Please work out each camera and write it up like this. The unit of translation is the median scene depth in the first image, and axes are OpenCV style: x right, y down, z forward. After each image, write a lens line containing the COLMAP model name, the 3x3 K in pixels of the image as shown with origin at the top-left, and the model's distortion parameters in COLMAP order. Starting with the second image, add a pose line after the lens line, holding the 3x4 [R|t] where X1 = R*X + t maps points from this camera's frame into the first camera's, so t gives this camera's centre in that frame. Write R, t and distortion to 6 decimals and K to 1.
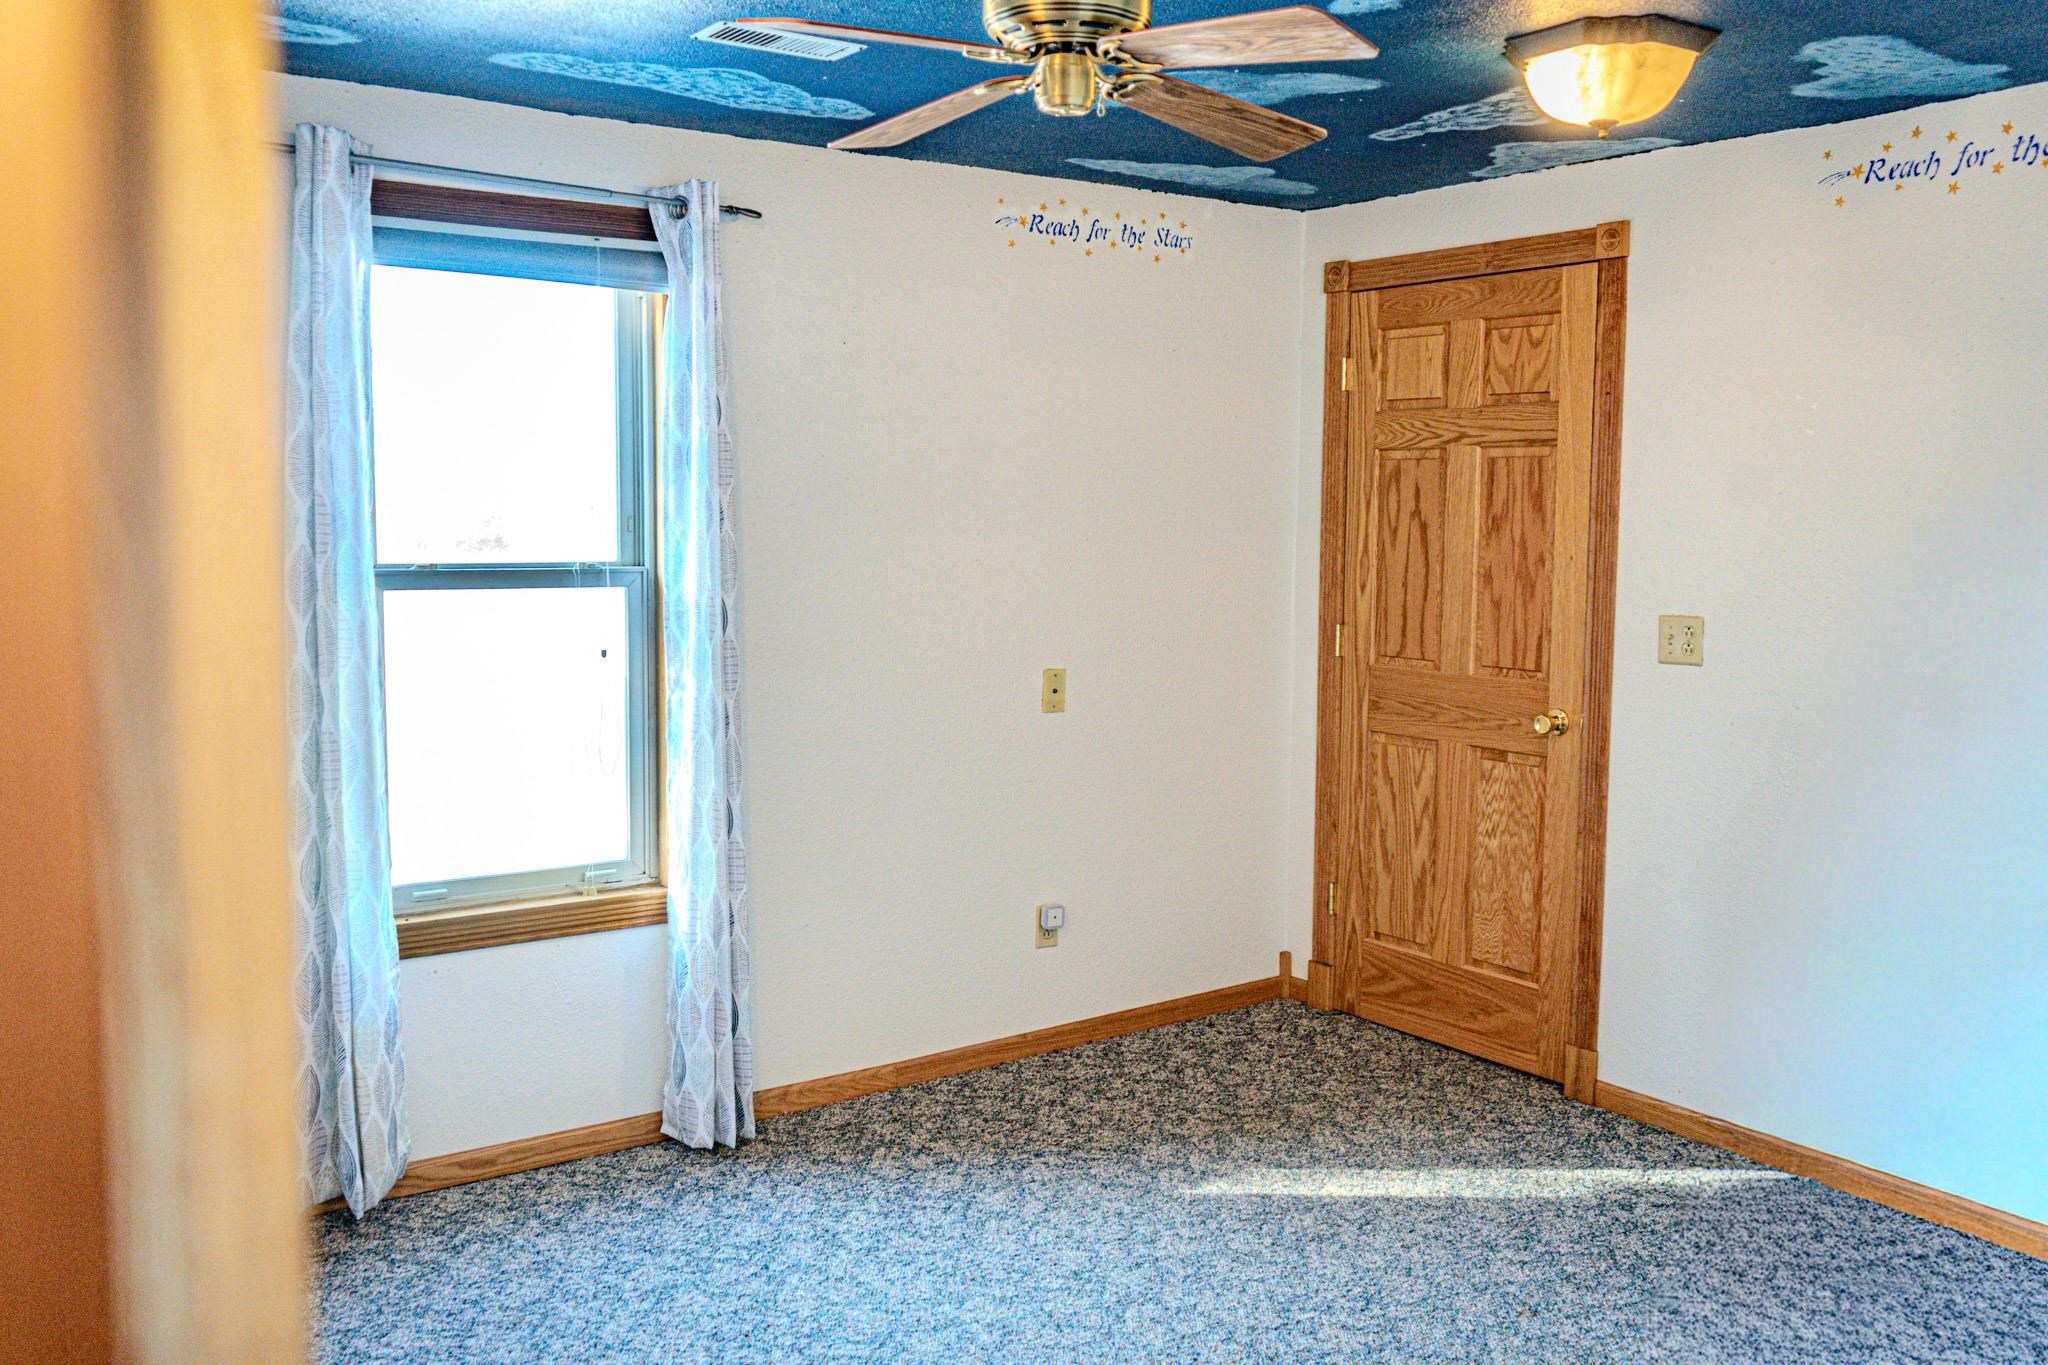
lens RADIAL K [[1768.4, 0, 1024.0], [0, 1768.4, 682.5], [0, 0, 1]] dist [-0.010540, 0.001976]
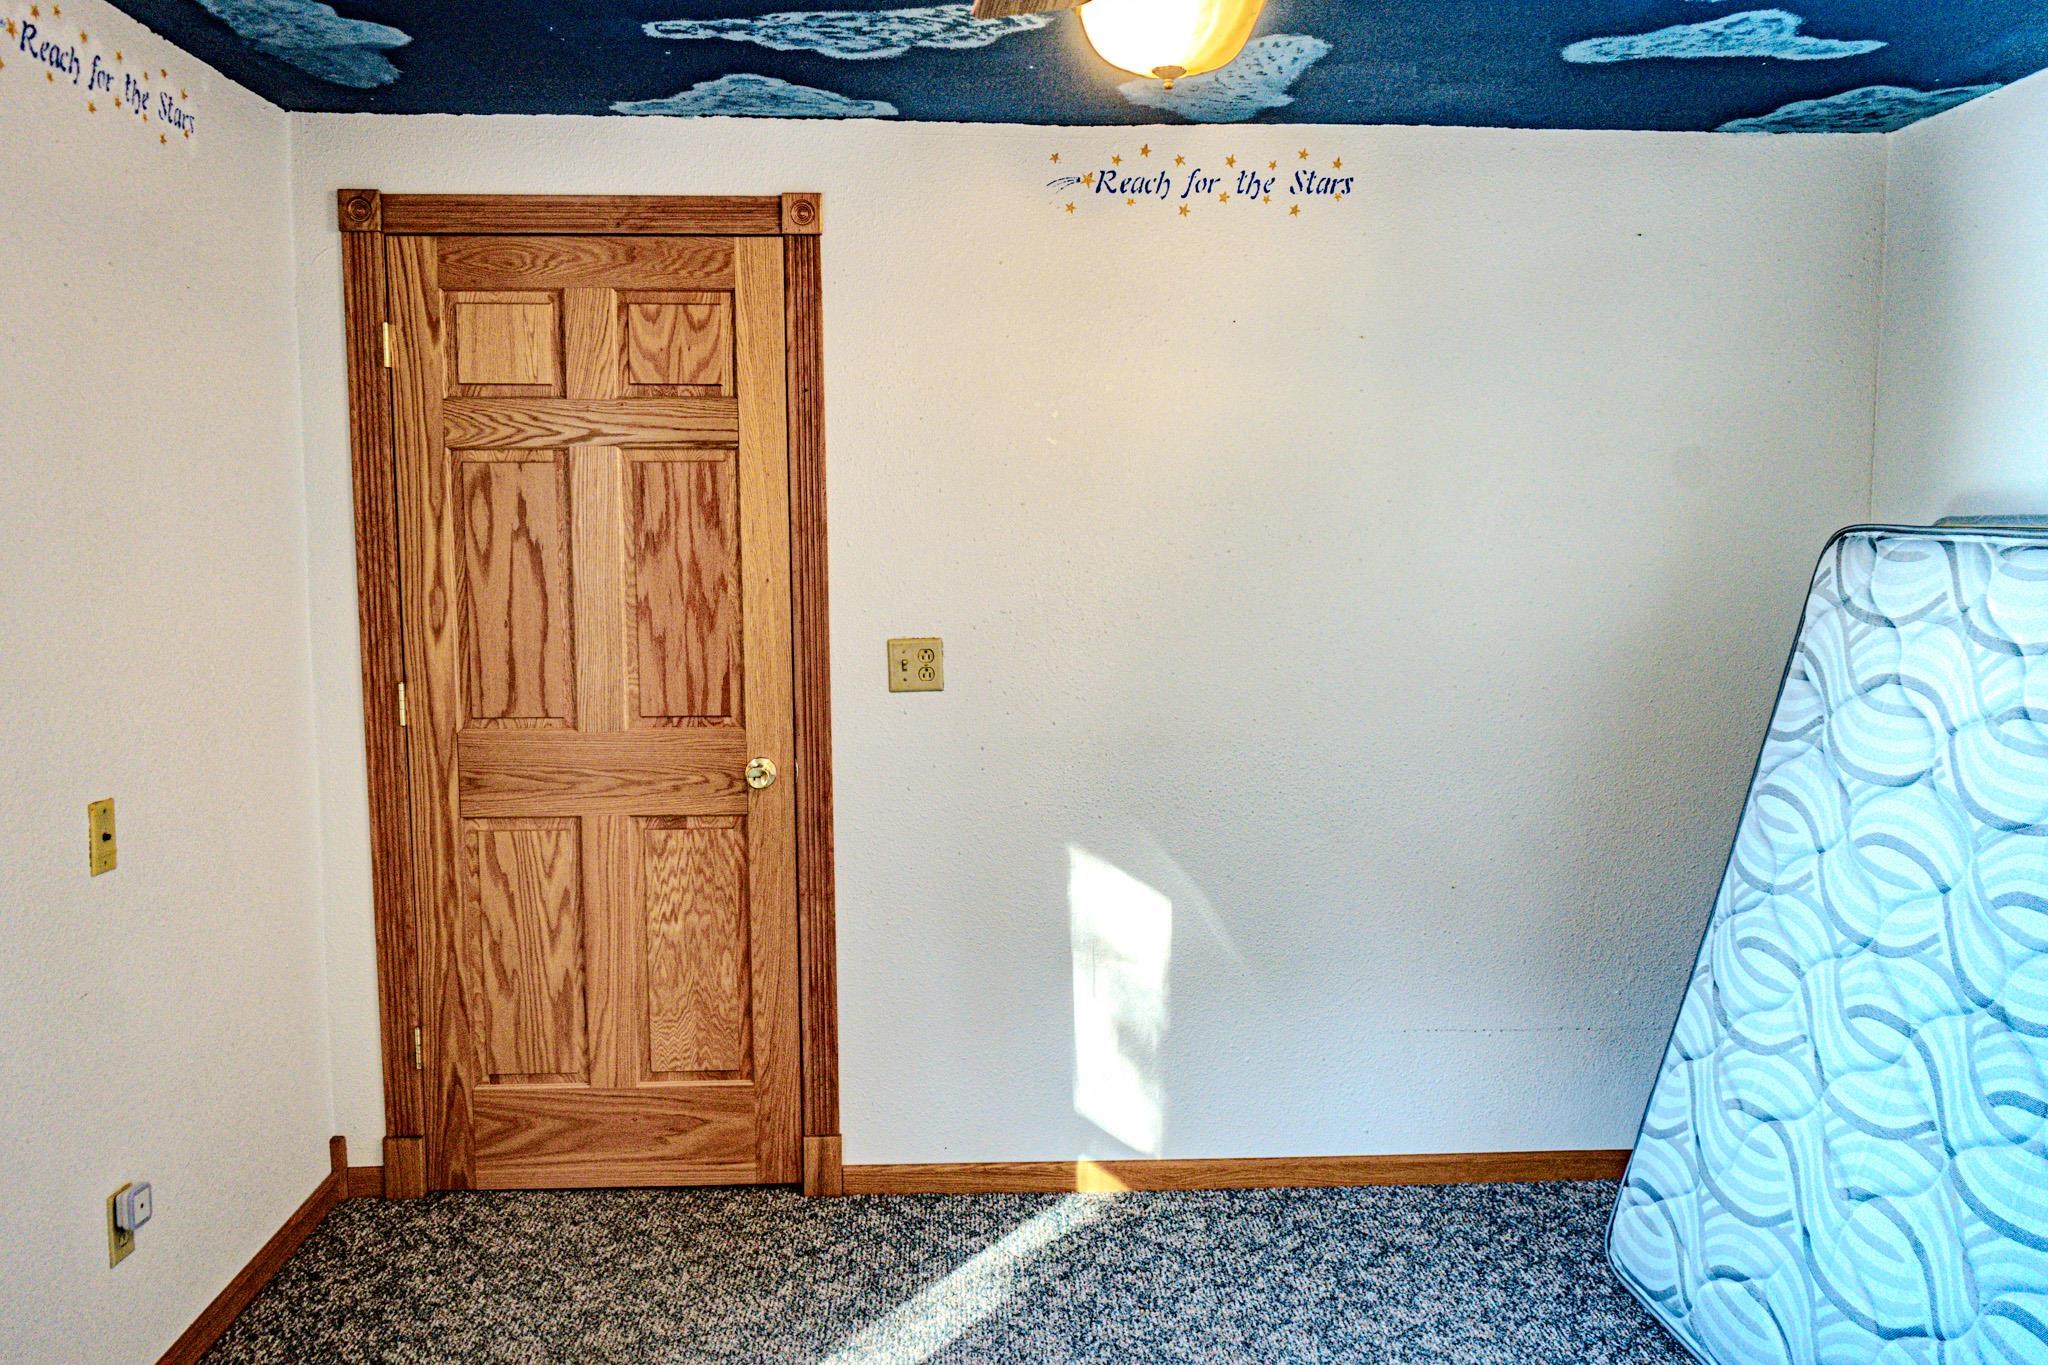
lens RADIAL K [[1624.7, 0, 1024.0], [0, 1624.7, 682.5], [0, 0, 1]] dist [-0.013609, 0.009658]
pose [[0.538823, -0.091865, 0.837395, -0.274322], [0.092505, 0.994477, 0.049575, -0.046415], [-0.837325, 0.050751, 0.544345, 0.445787]]
